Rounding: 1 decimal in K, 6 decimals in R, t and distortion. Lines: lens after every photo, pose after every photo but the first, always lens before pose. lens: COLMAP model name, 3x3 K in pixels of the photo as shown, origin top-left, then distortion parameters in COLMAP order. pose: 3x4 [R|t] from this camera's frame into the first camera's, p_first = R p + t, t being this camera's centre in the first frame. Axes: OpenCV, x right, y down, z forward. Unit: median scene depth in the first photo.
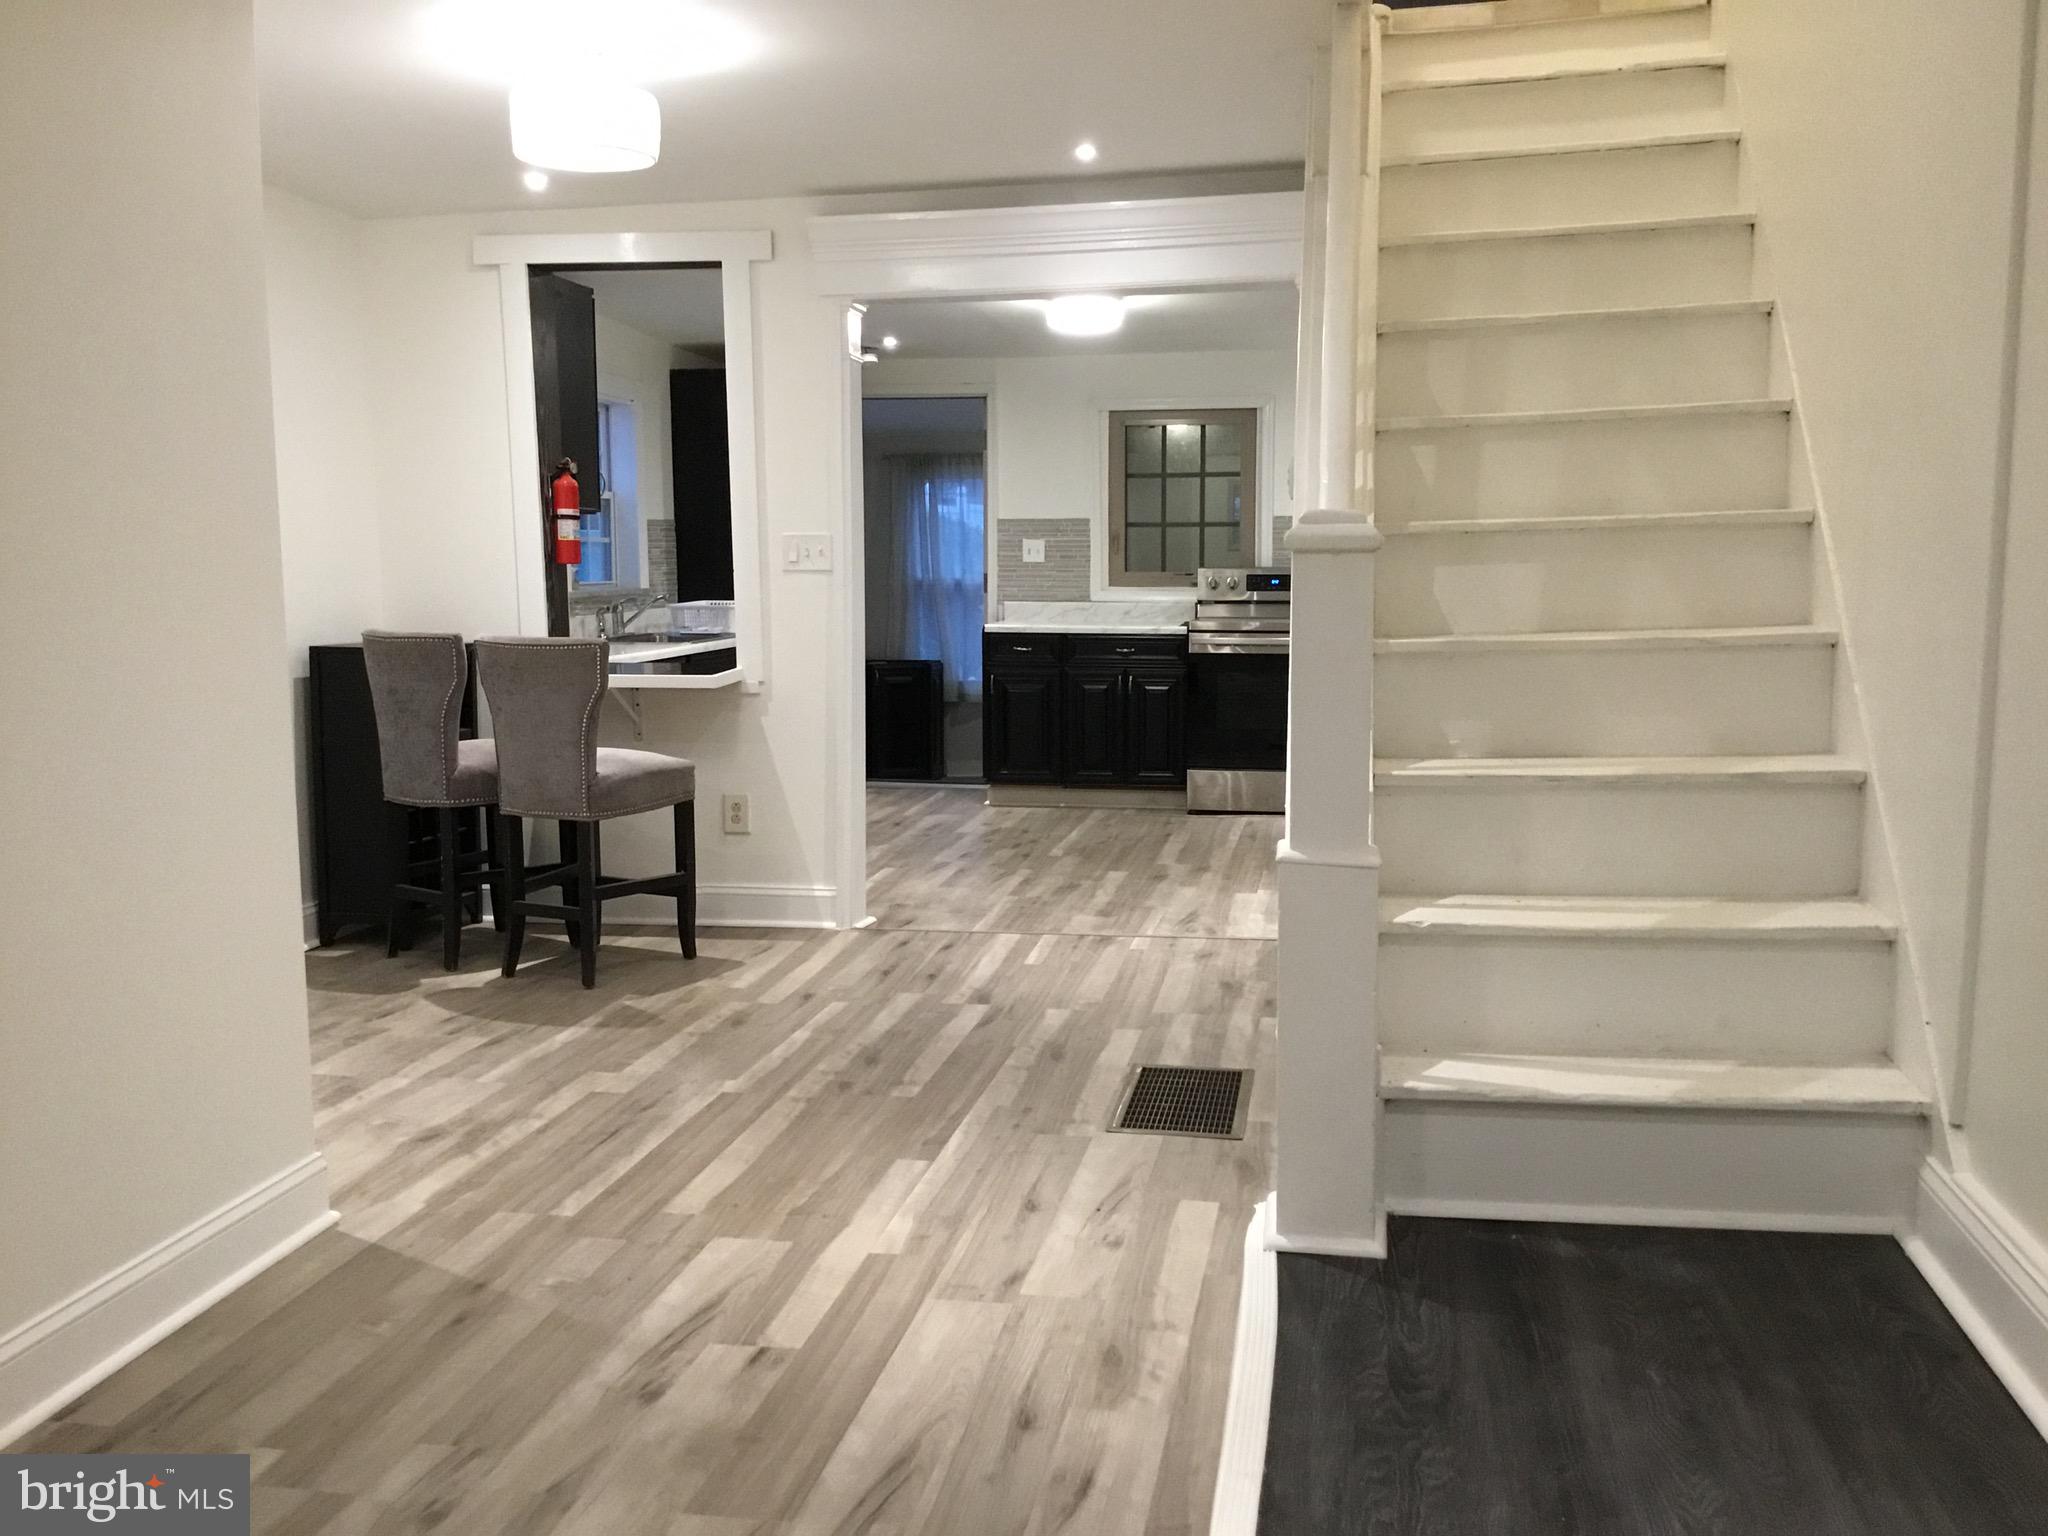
lens RADIAL K [[1856.0, 0, 1024.0], [0, 1856.0, 768.0], [0, 0, 1]] dist [0.135512, -0.254043]
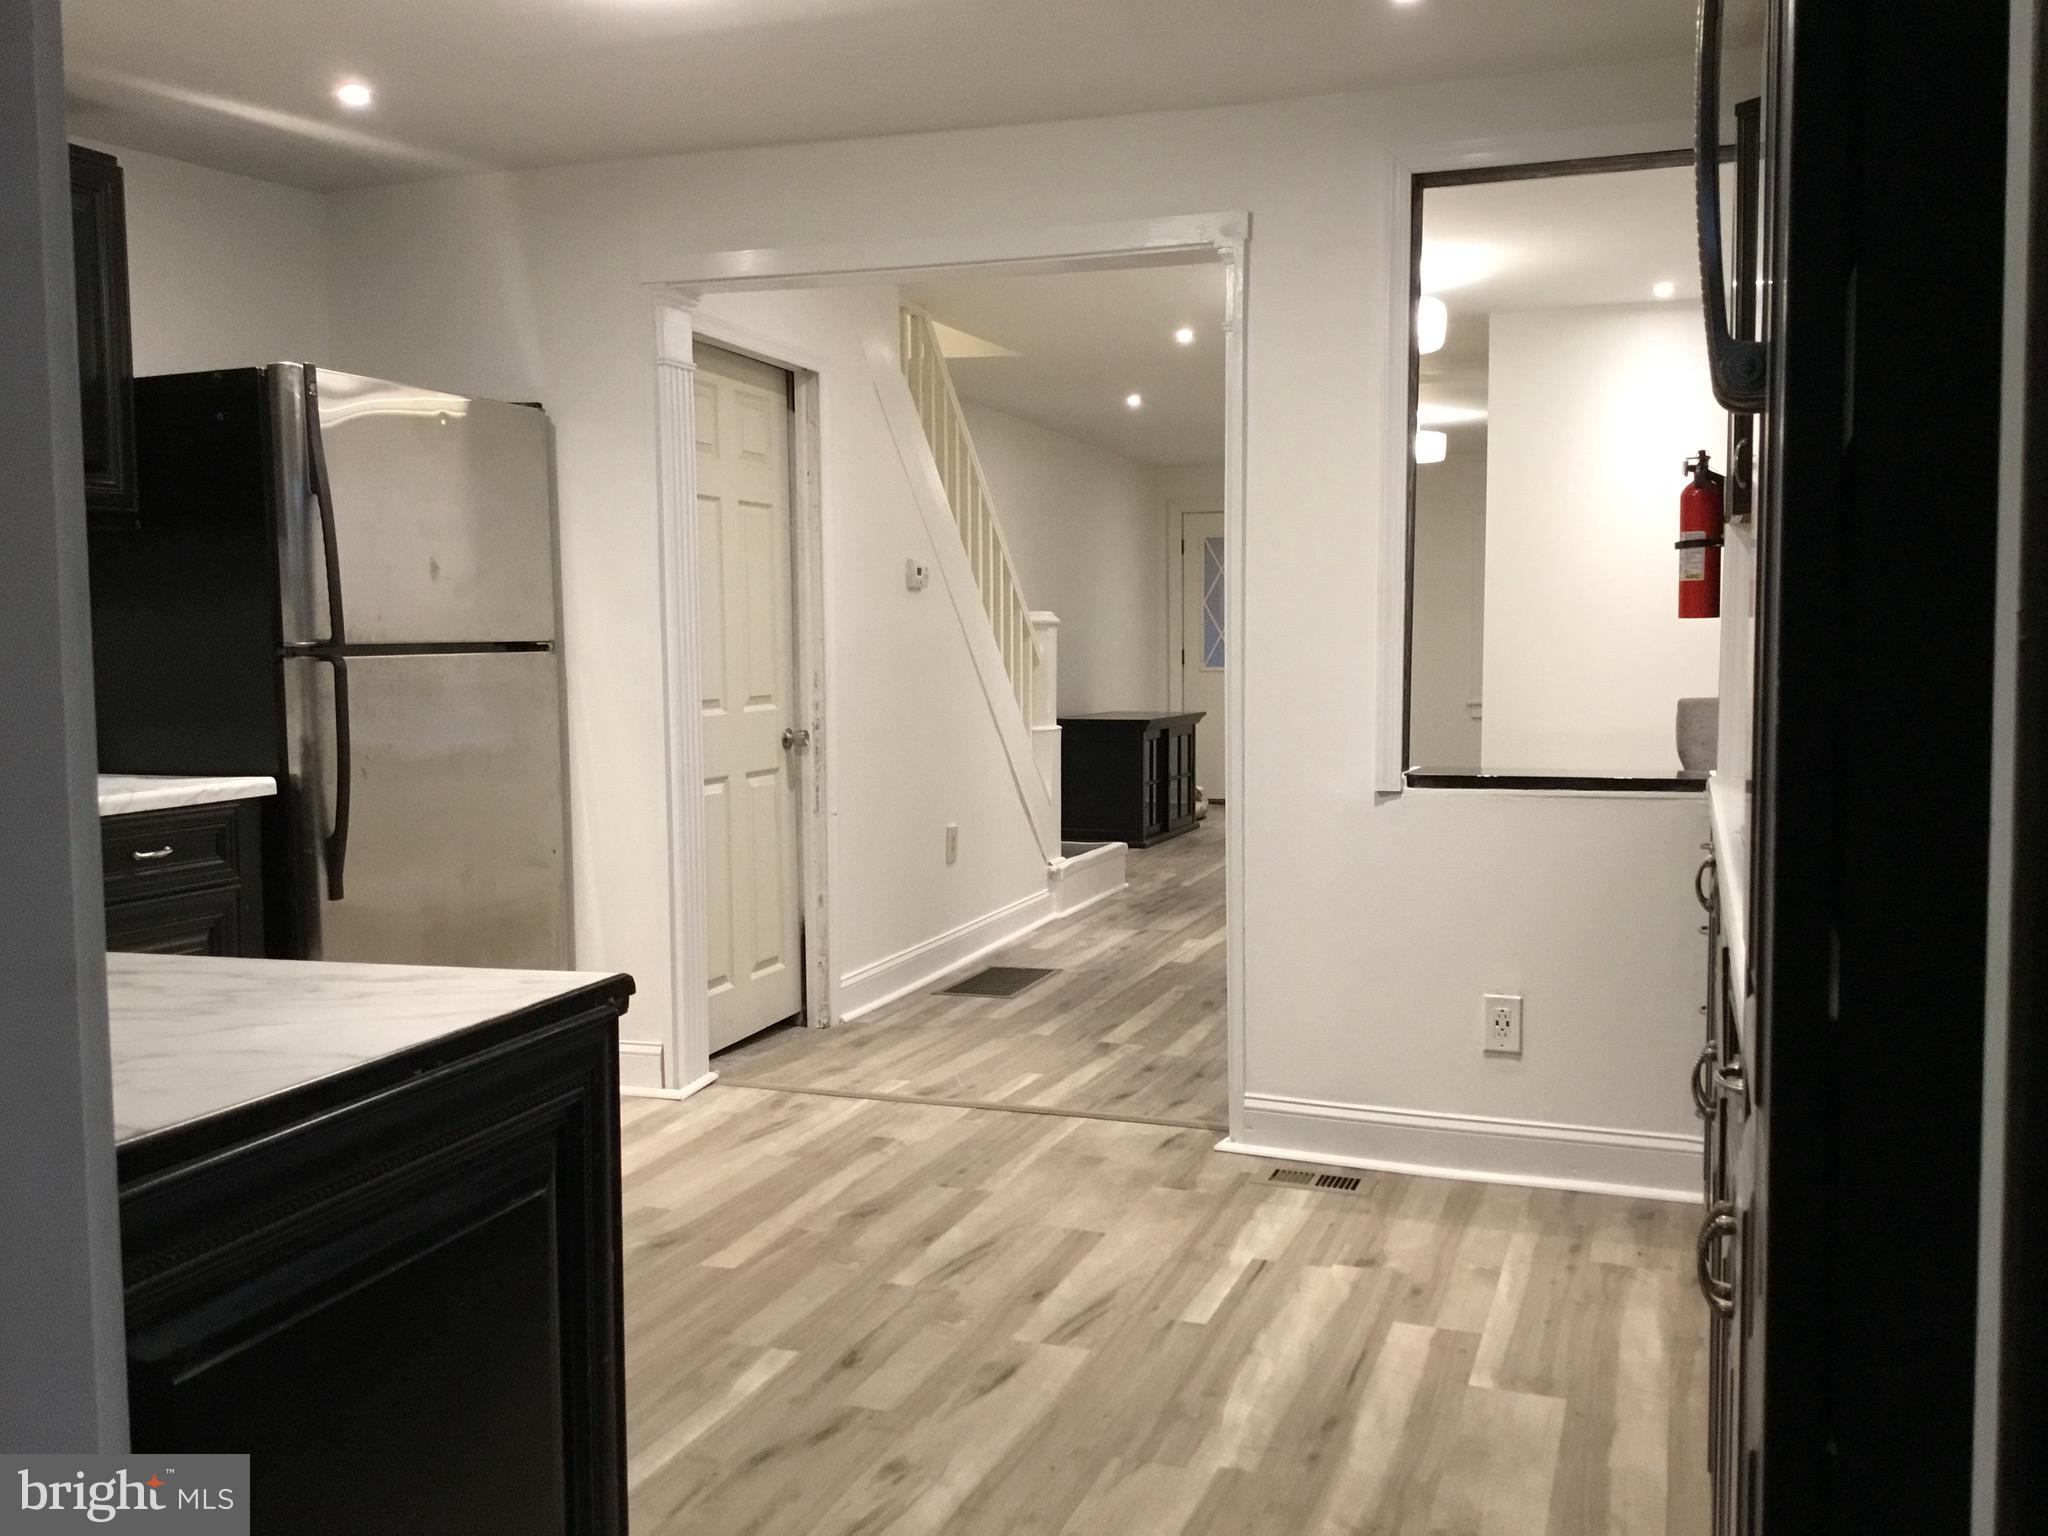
lens RADIAL K [[1827.7, 0, 1024.0], [0, 1827.7, 768.0], [0, 0, 1]] dist [0.128065, -0.257739]
pose [[-0.986750, -0.000586, 0.162245, -0.152900], [0.029153, 0.983078, 0.180853, -0.227244], [-0.159606, 0.183187, -0.970035, 2.096396]]
